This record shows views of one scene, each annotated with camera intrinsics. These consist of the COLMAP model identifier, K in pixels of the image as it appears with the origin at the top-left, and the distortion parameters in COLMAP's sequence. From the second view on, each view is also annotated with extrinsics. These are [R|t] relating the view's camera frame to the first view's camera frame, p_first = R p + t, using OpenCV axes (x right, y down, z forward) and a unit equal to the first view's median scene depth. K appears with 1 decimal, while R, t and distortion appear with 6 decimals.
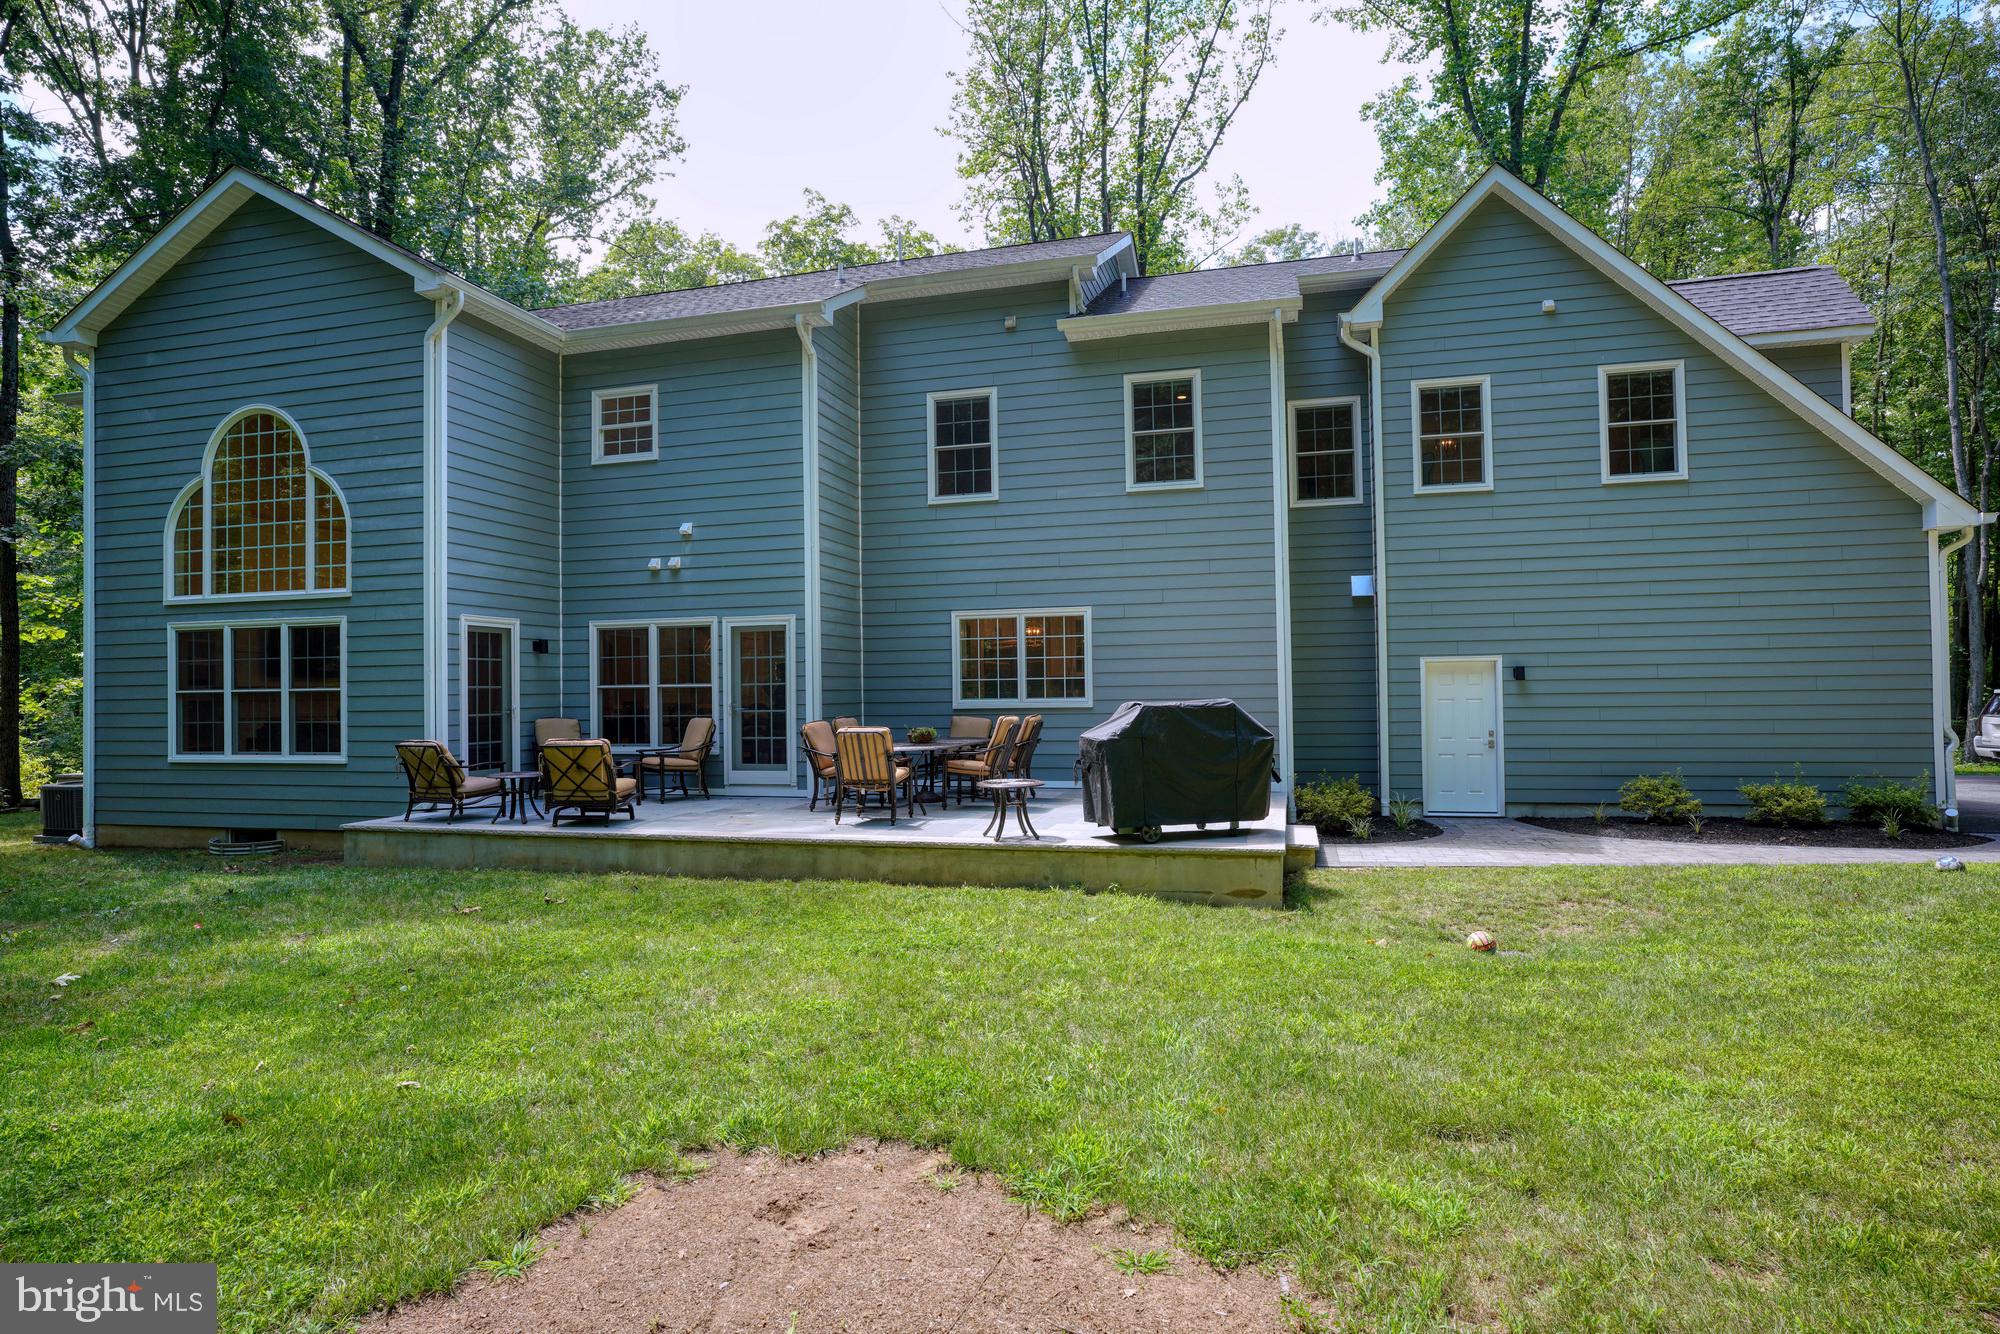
lens RADIAL K [[1082.8, 0, 988.5], [0, 1082.8, 668.5], [0, 0, 1]] dist [0.002048, 0.001909]
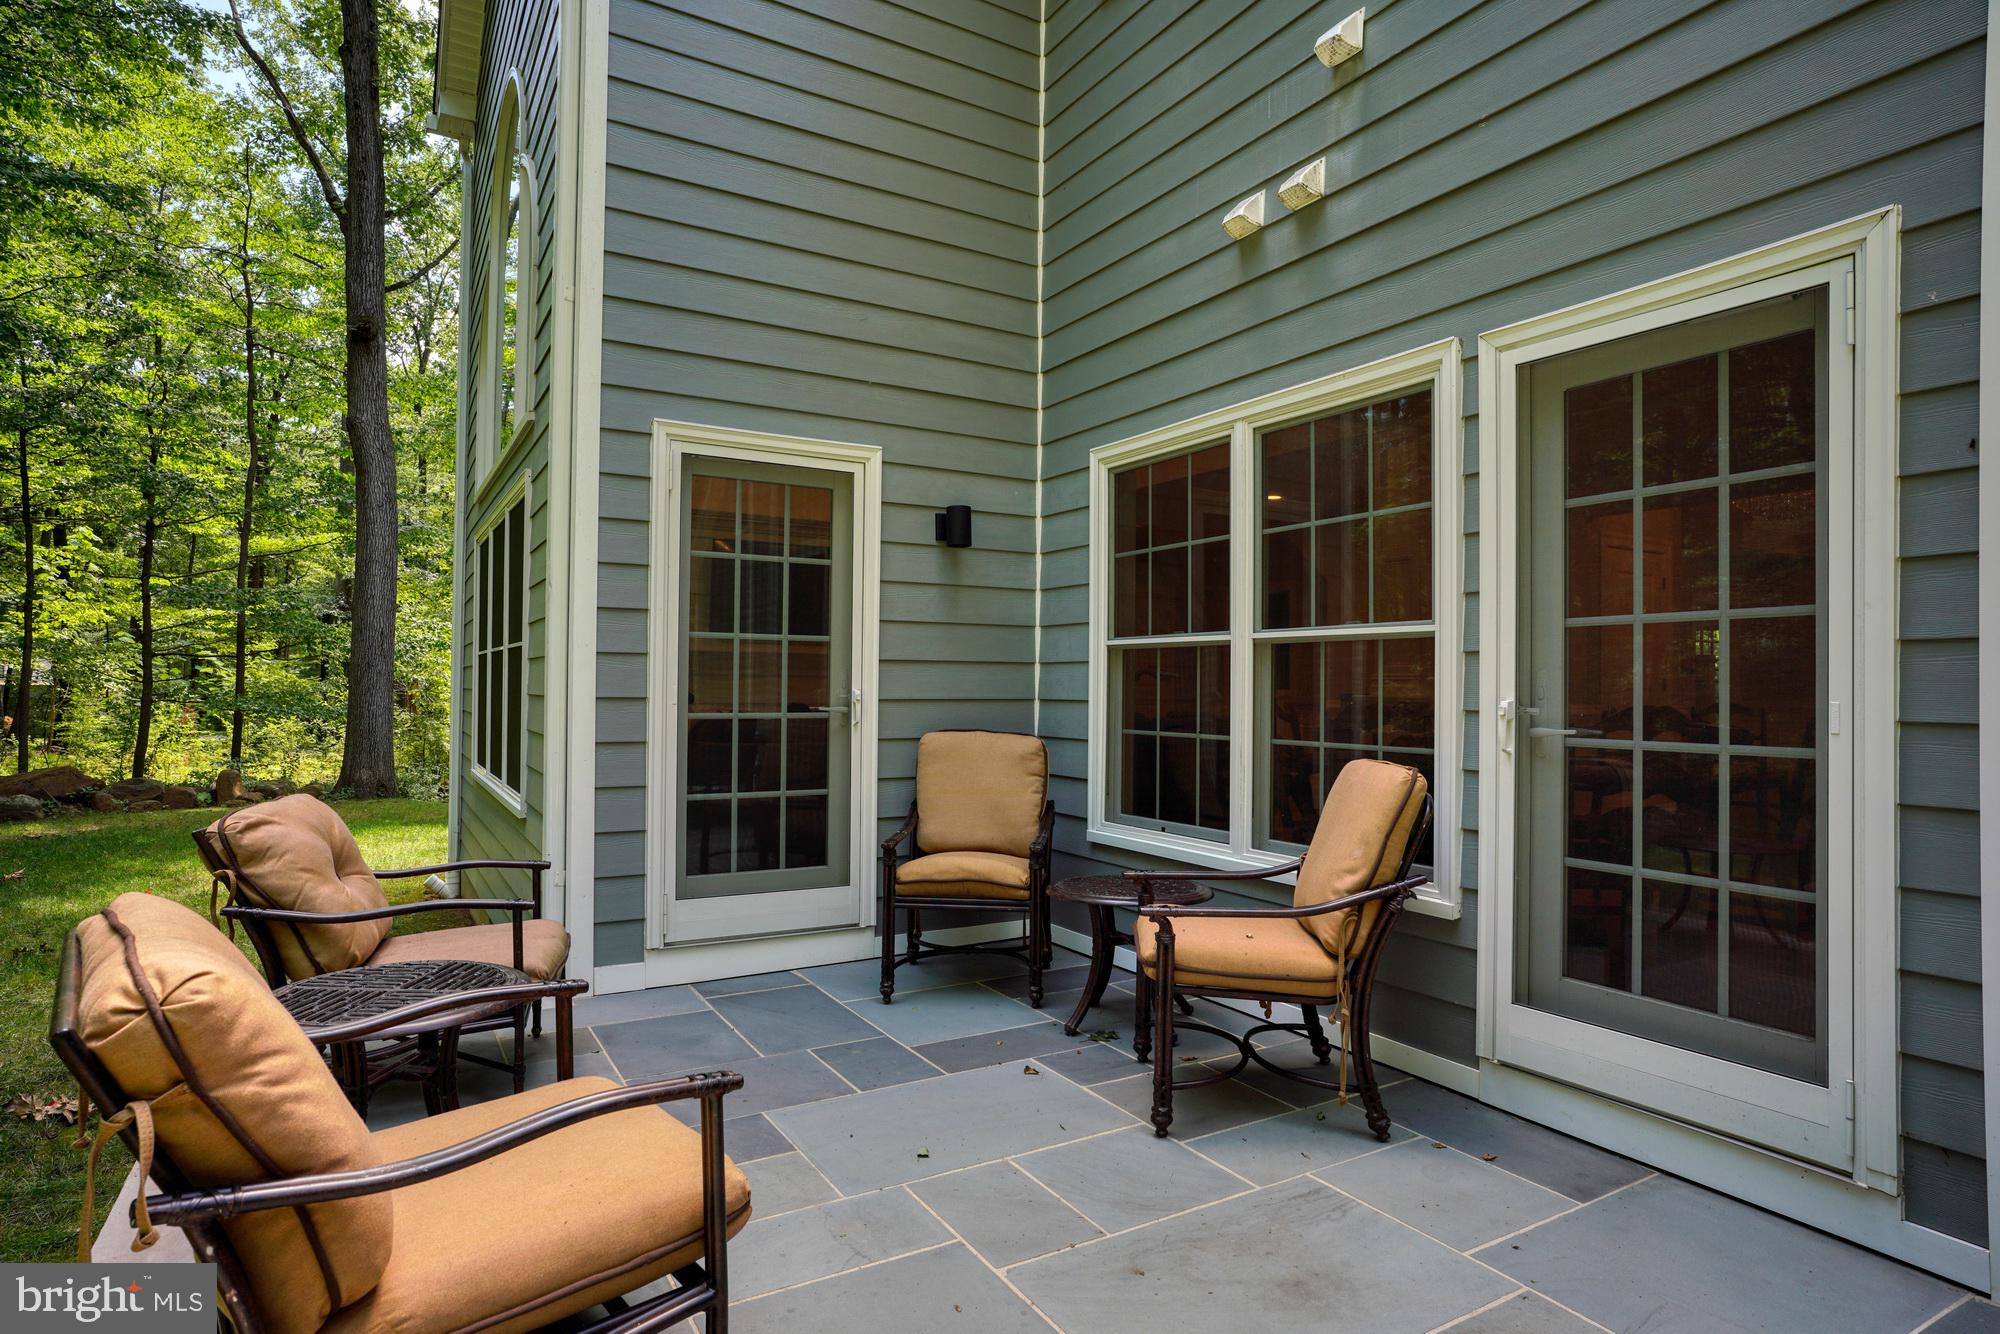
lens RADIAL K [[1082.8, 0, 984.1], [0, 1082.8, 673.9], [0, 0, 1]] dist [0.002048, 0.001909]
pose [[0.710322, 0.010714, -0.703795, -0.155416], [-0.002990, 0.999921, 0.012205, 0.023440], [0.703871, -0.006565, 0.710298, 0.754706]]
